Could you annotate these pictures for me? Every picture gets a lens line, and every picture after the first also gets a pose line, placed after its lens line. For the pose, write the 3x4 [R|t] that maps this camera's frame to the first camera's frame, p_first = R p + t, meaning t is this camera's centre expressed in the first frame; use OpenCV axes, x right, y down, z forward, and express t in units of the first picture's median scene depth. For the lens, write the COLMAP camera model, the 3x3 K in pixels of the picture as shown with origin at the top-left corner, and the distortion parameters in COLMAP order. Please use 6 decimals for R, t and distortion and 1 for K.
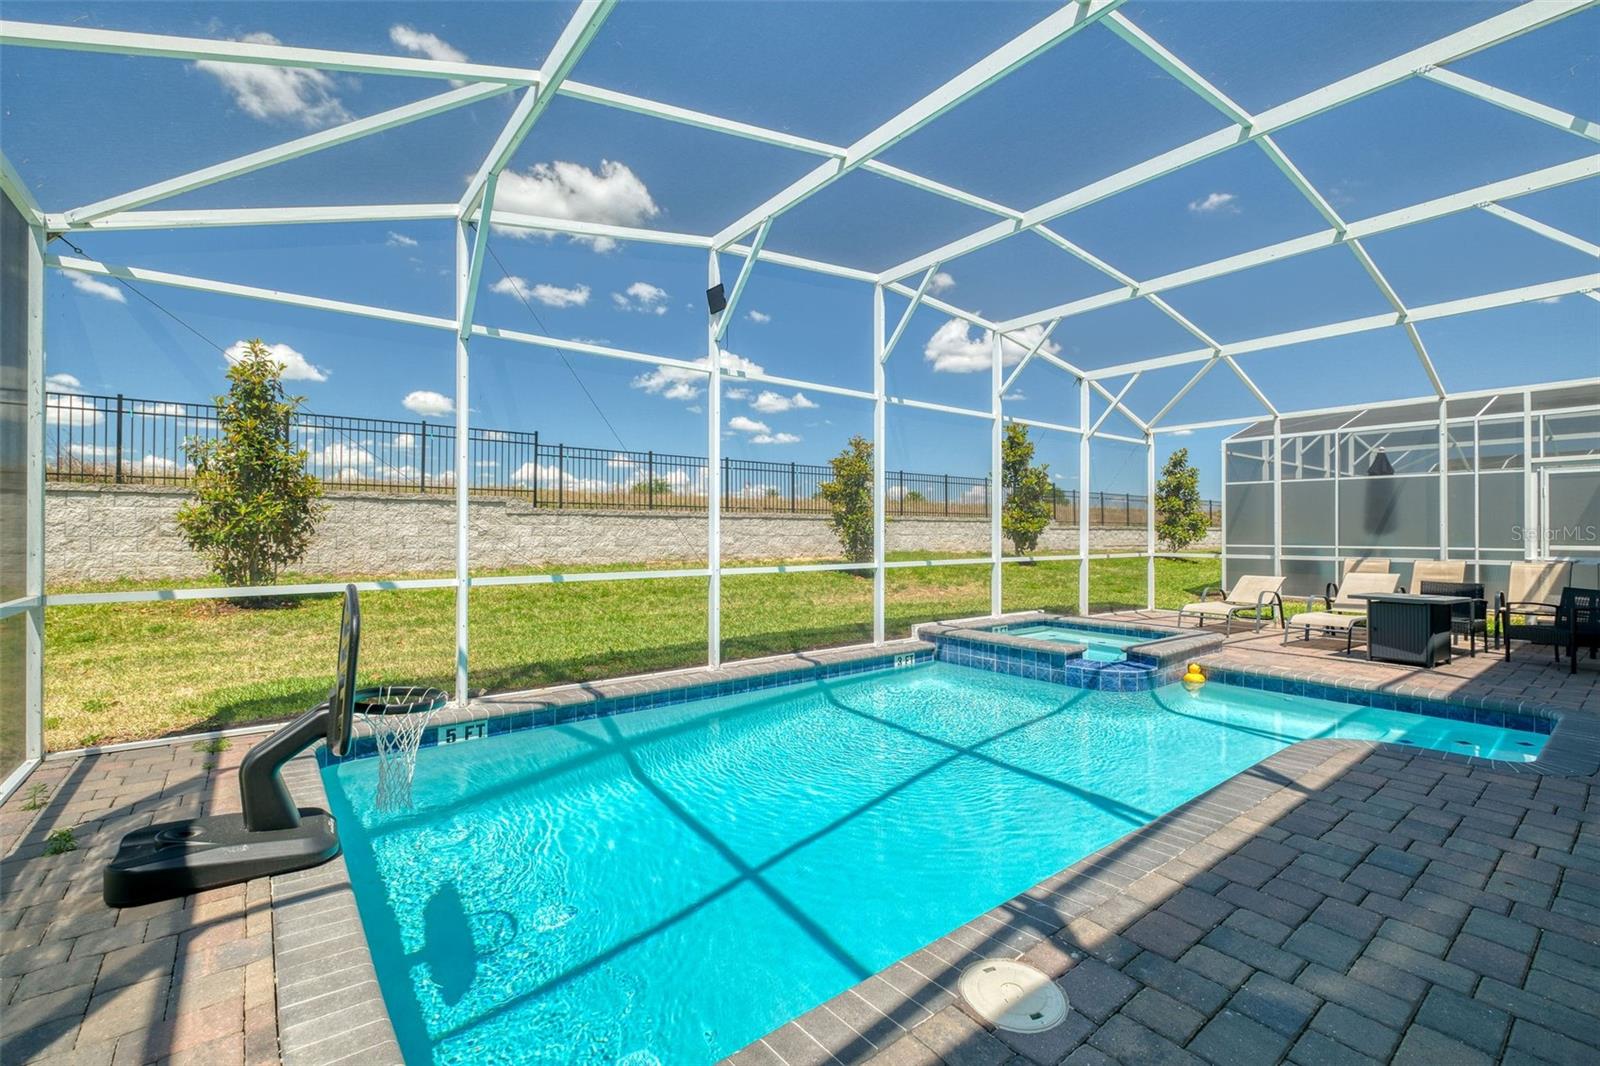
lens RADIAL K [[705.3, 0, 800.0], [0, 705.3, 533.0], [0, 0, 1]] dist [-0.002623, -0.001531]
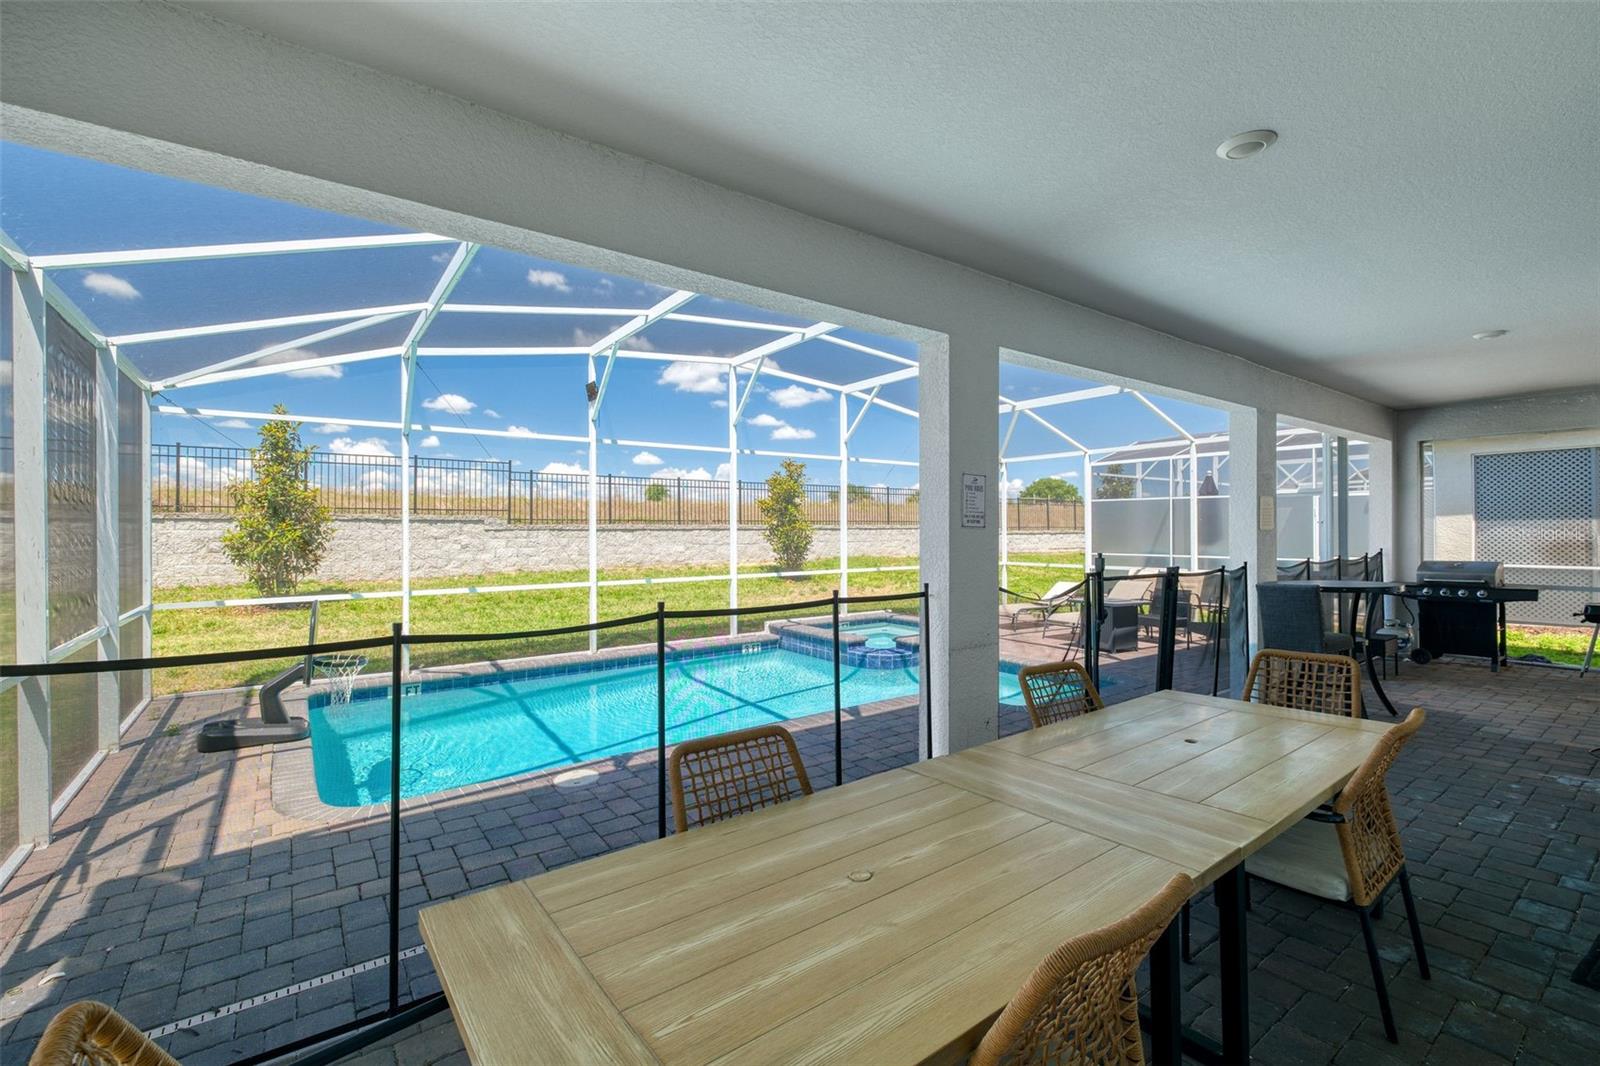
lens RADIAL K [[699.3, 0, 790.8], [0, 699.3, 531.3], [0, 0, 1]] dist [-0.004114, -0.000574]
pose [[0.999310, -0.005048, -0.036800, 0.265840], [0.005079, 0.999987, 0.000774, -0.040166], [0.036795, -0.000960, 0.999322, -0.312502]]
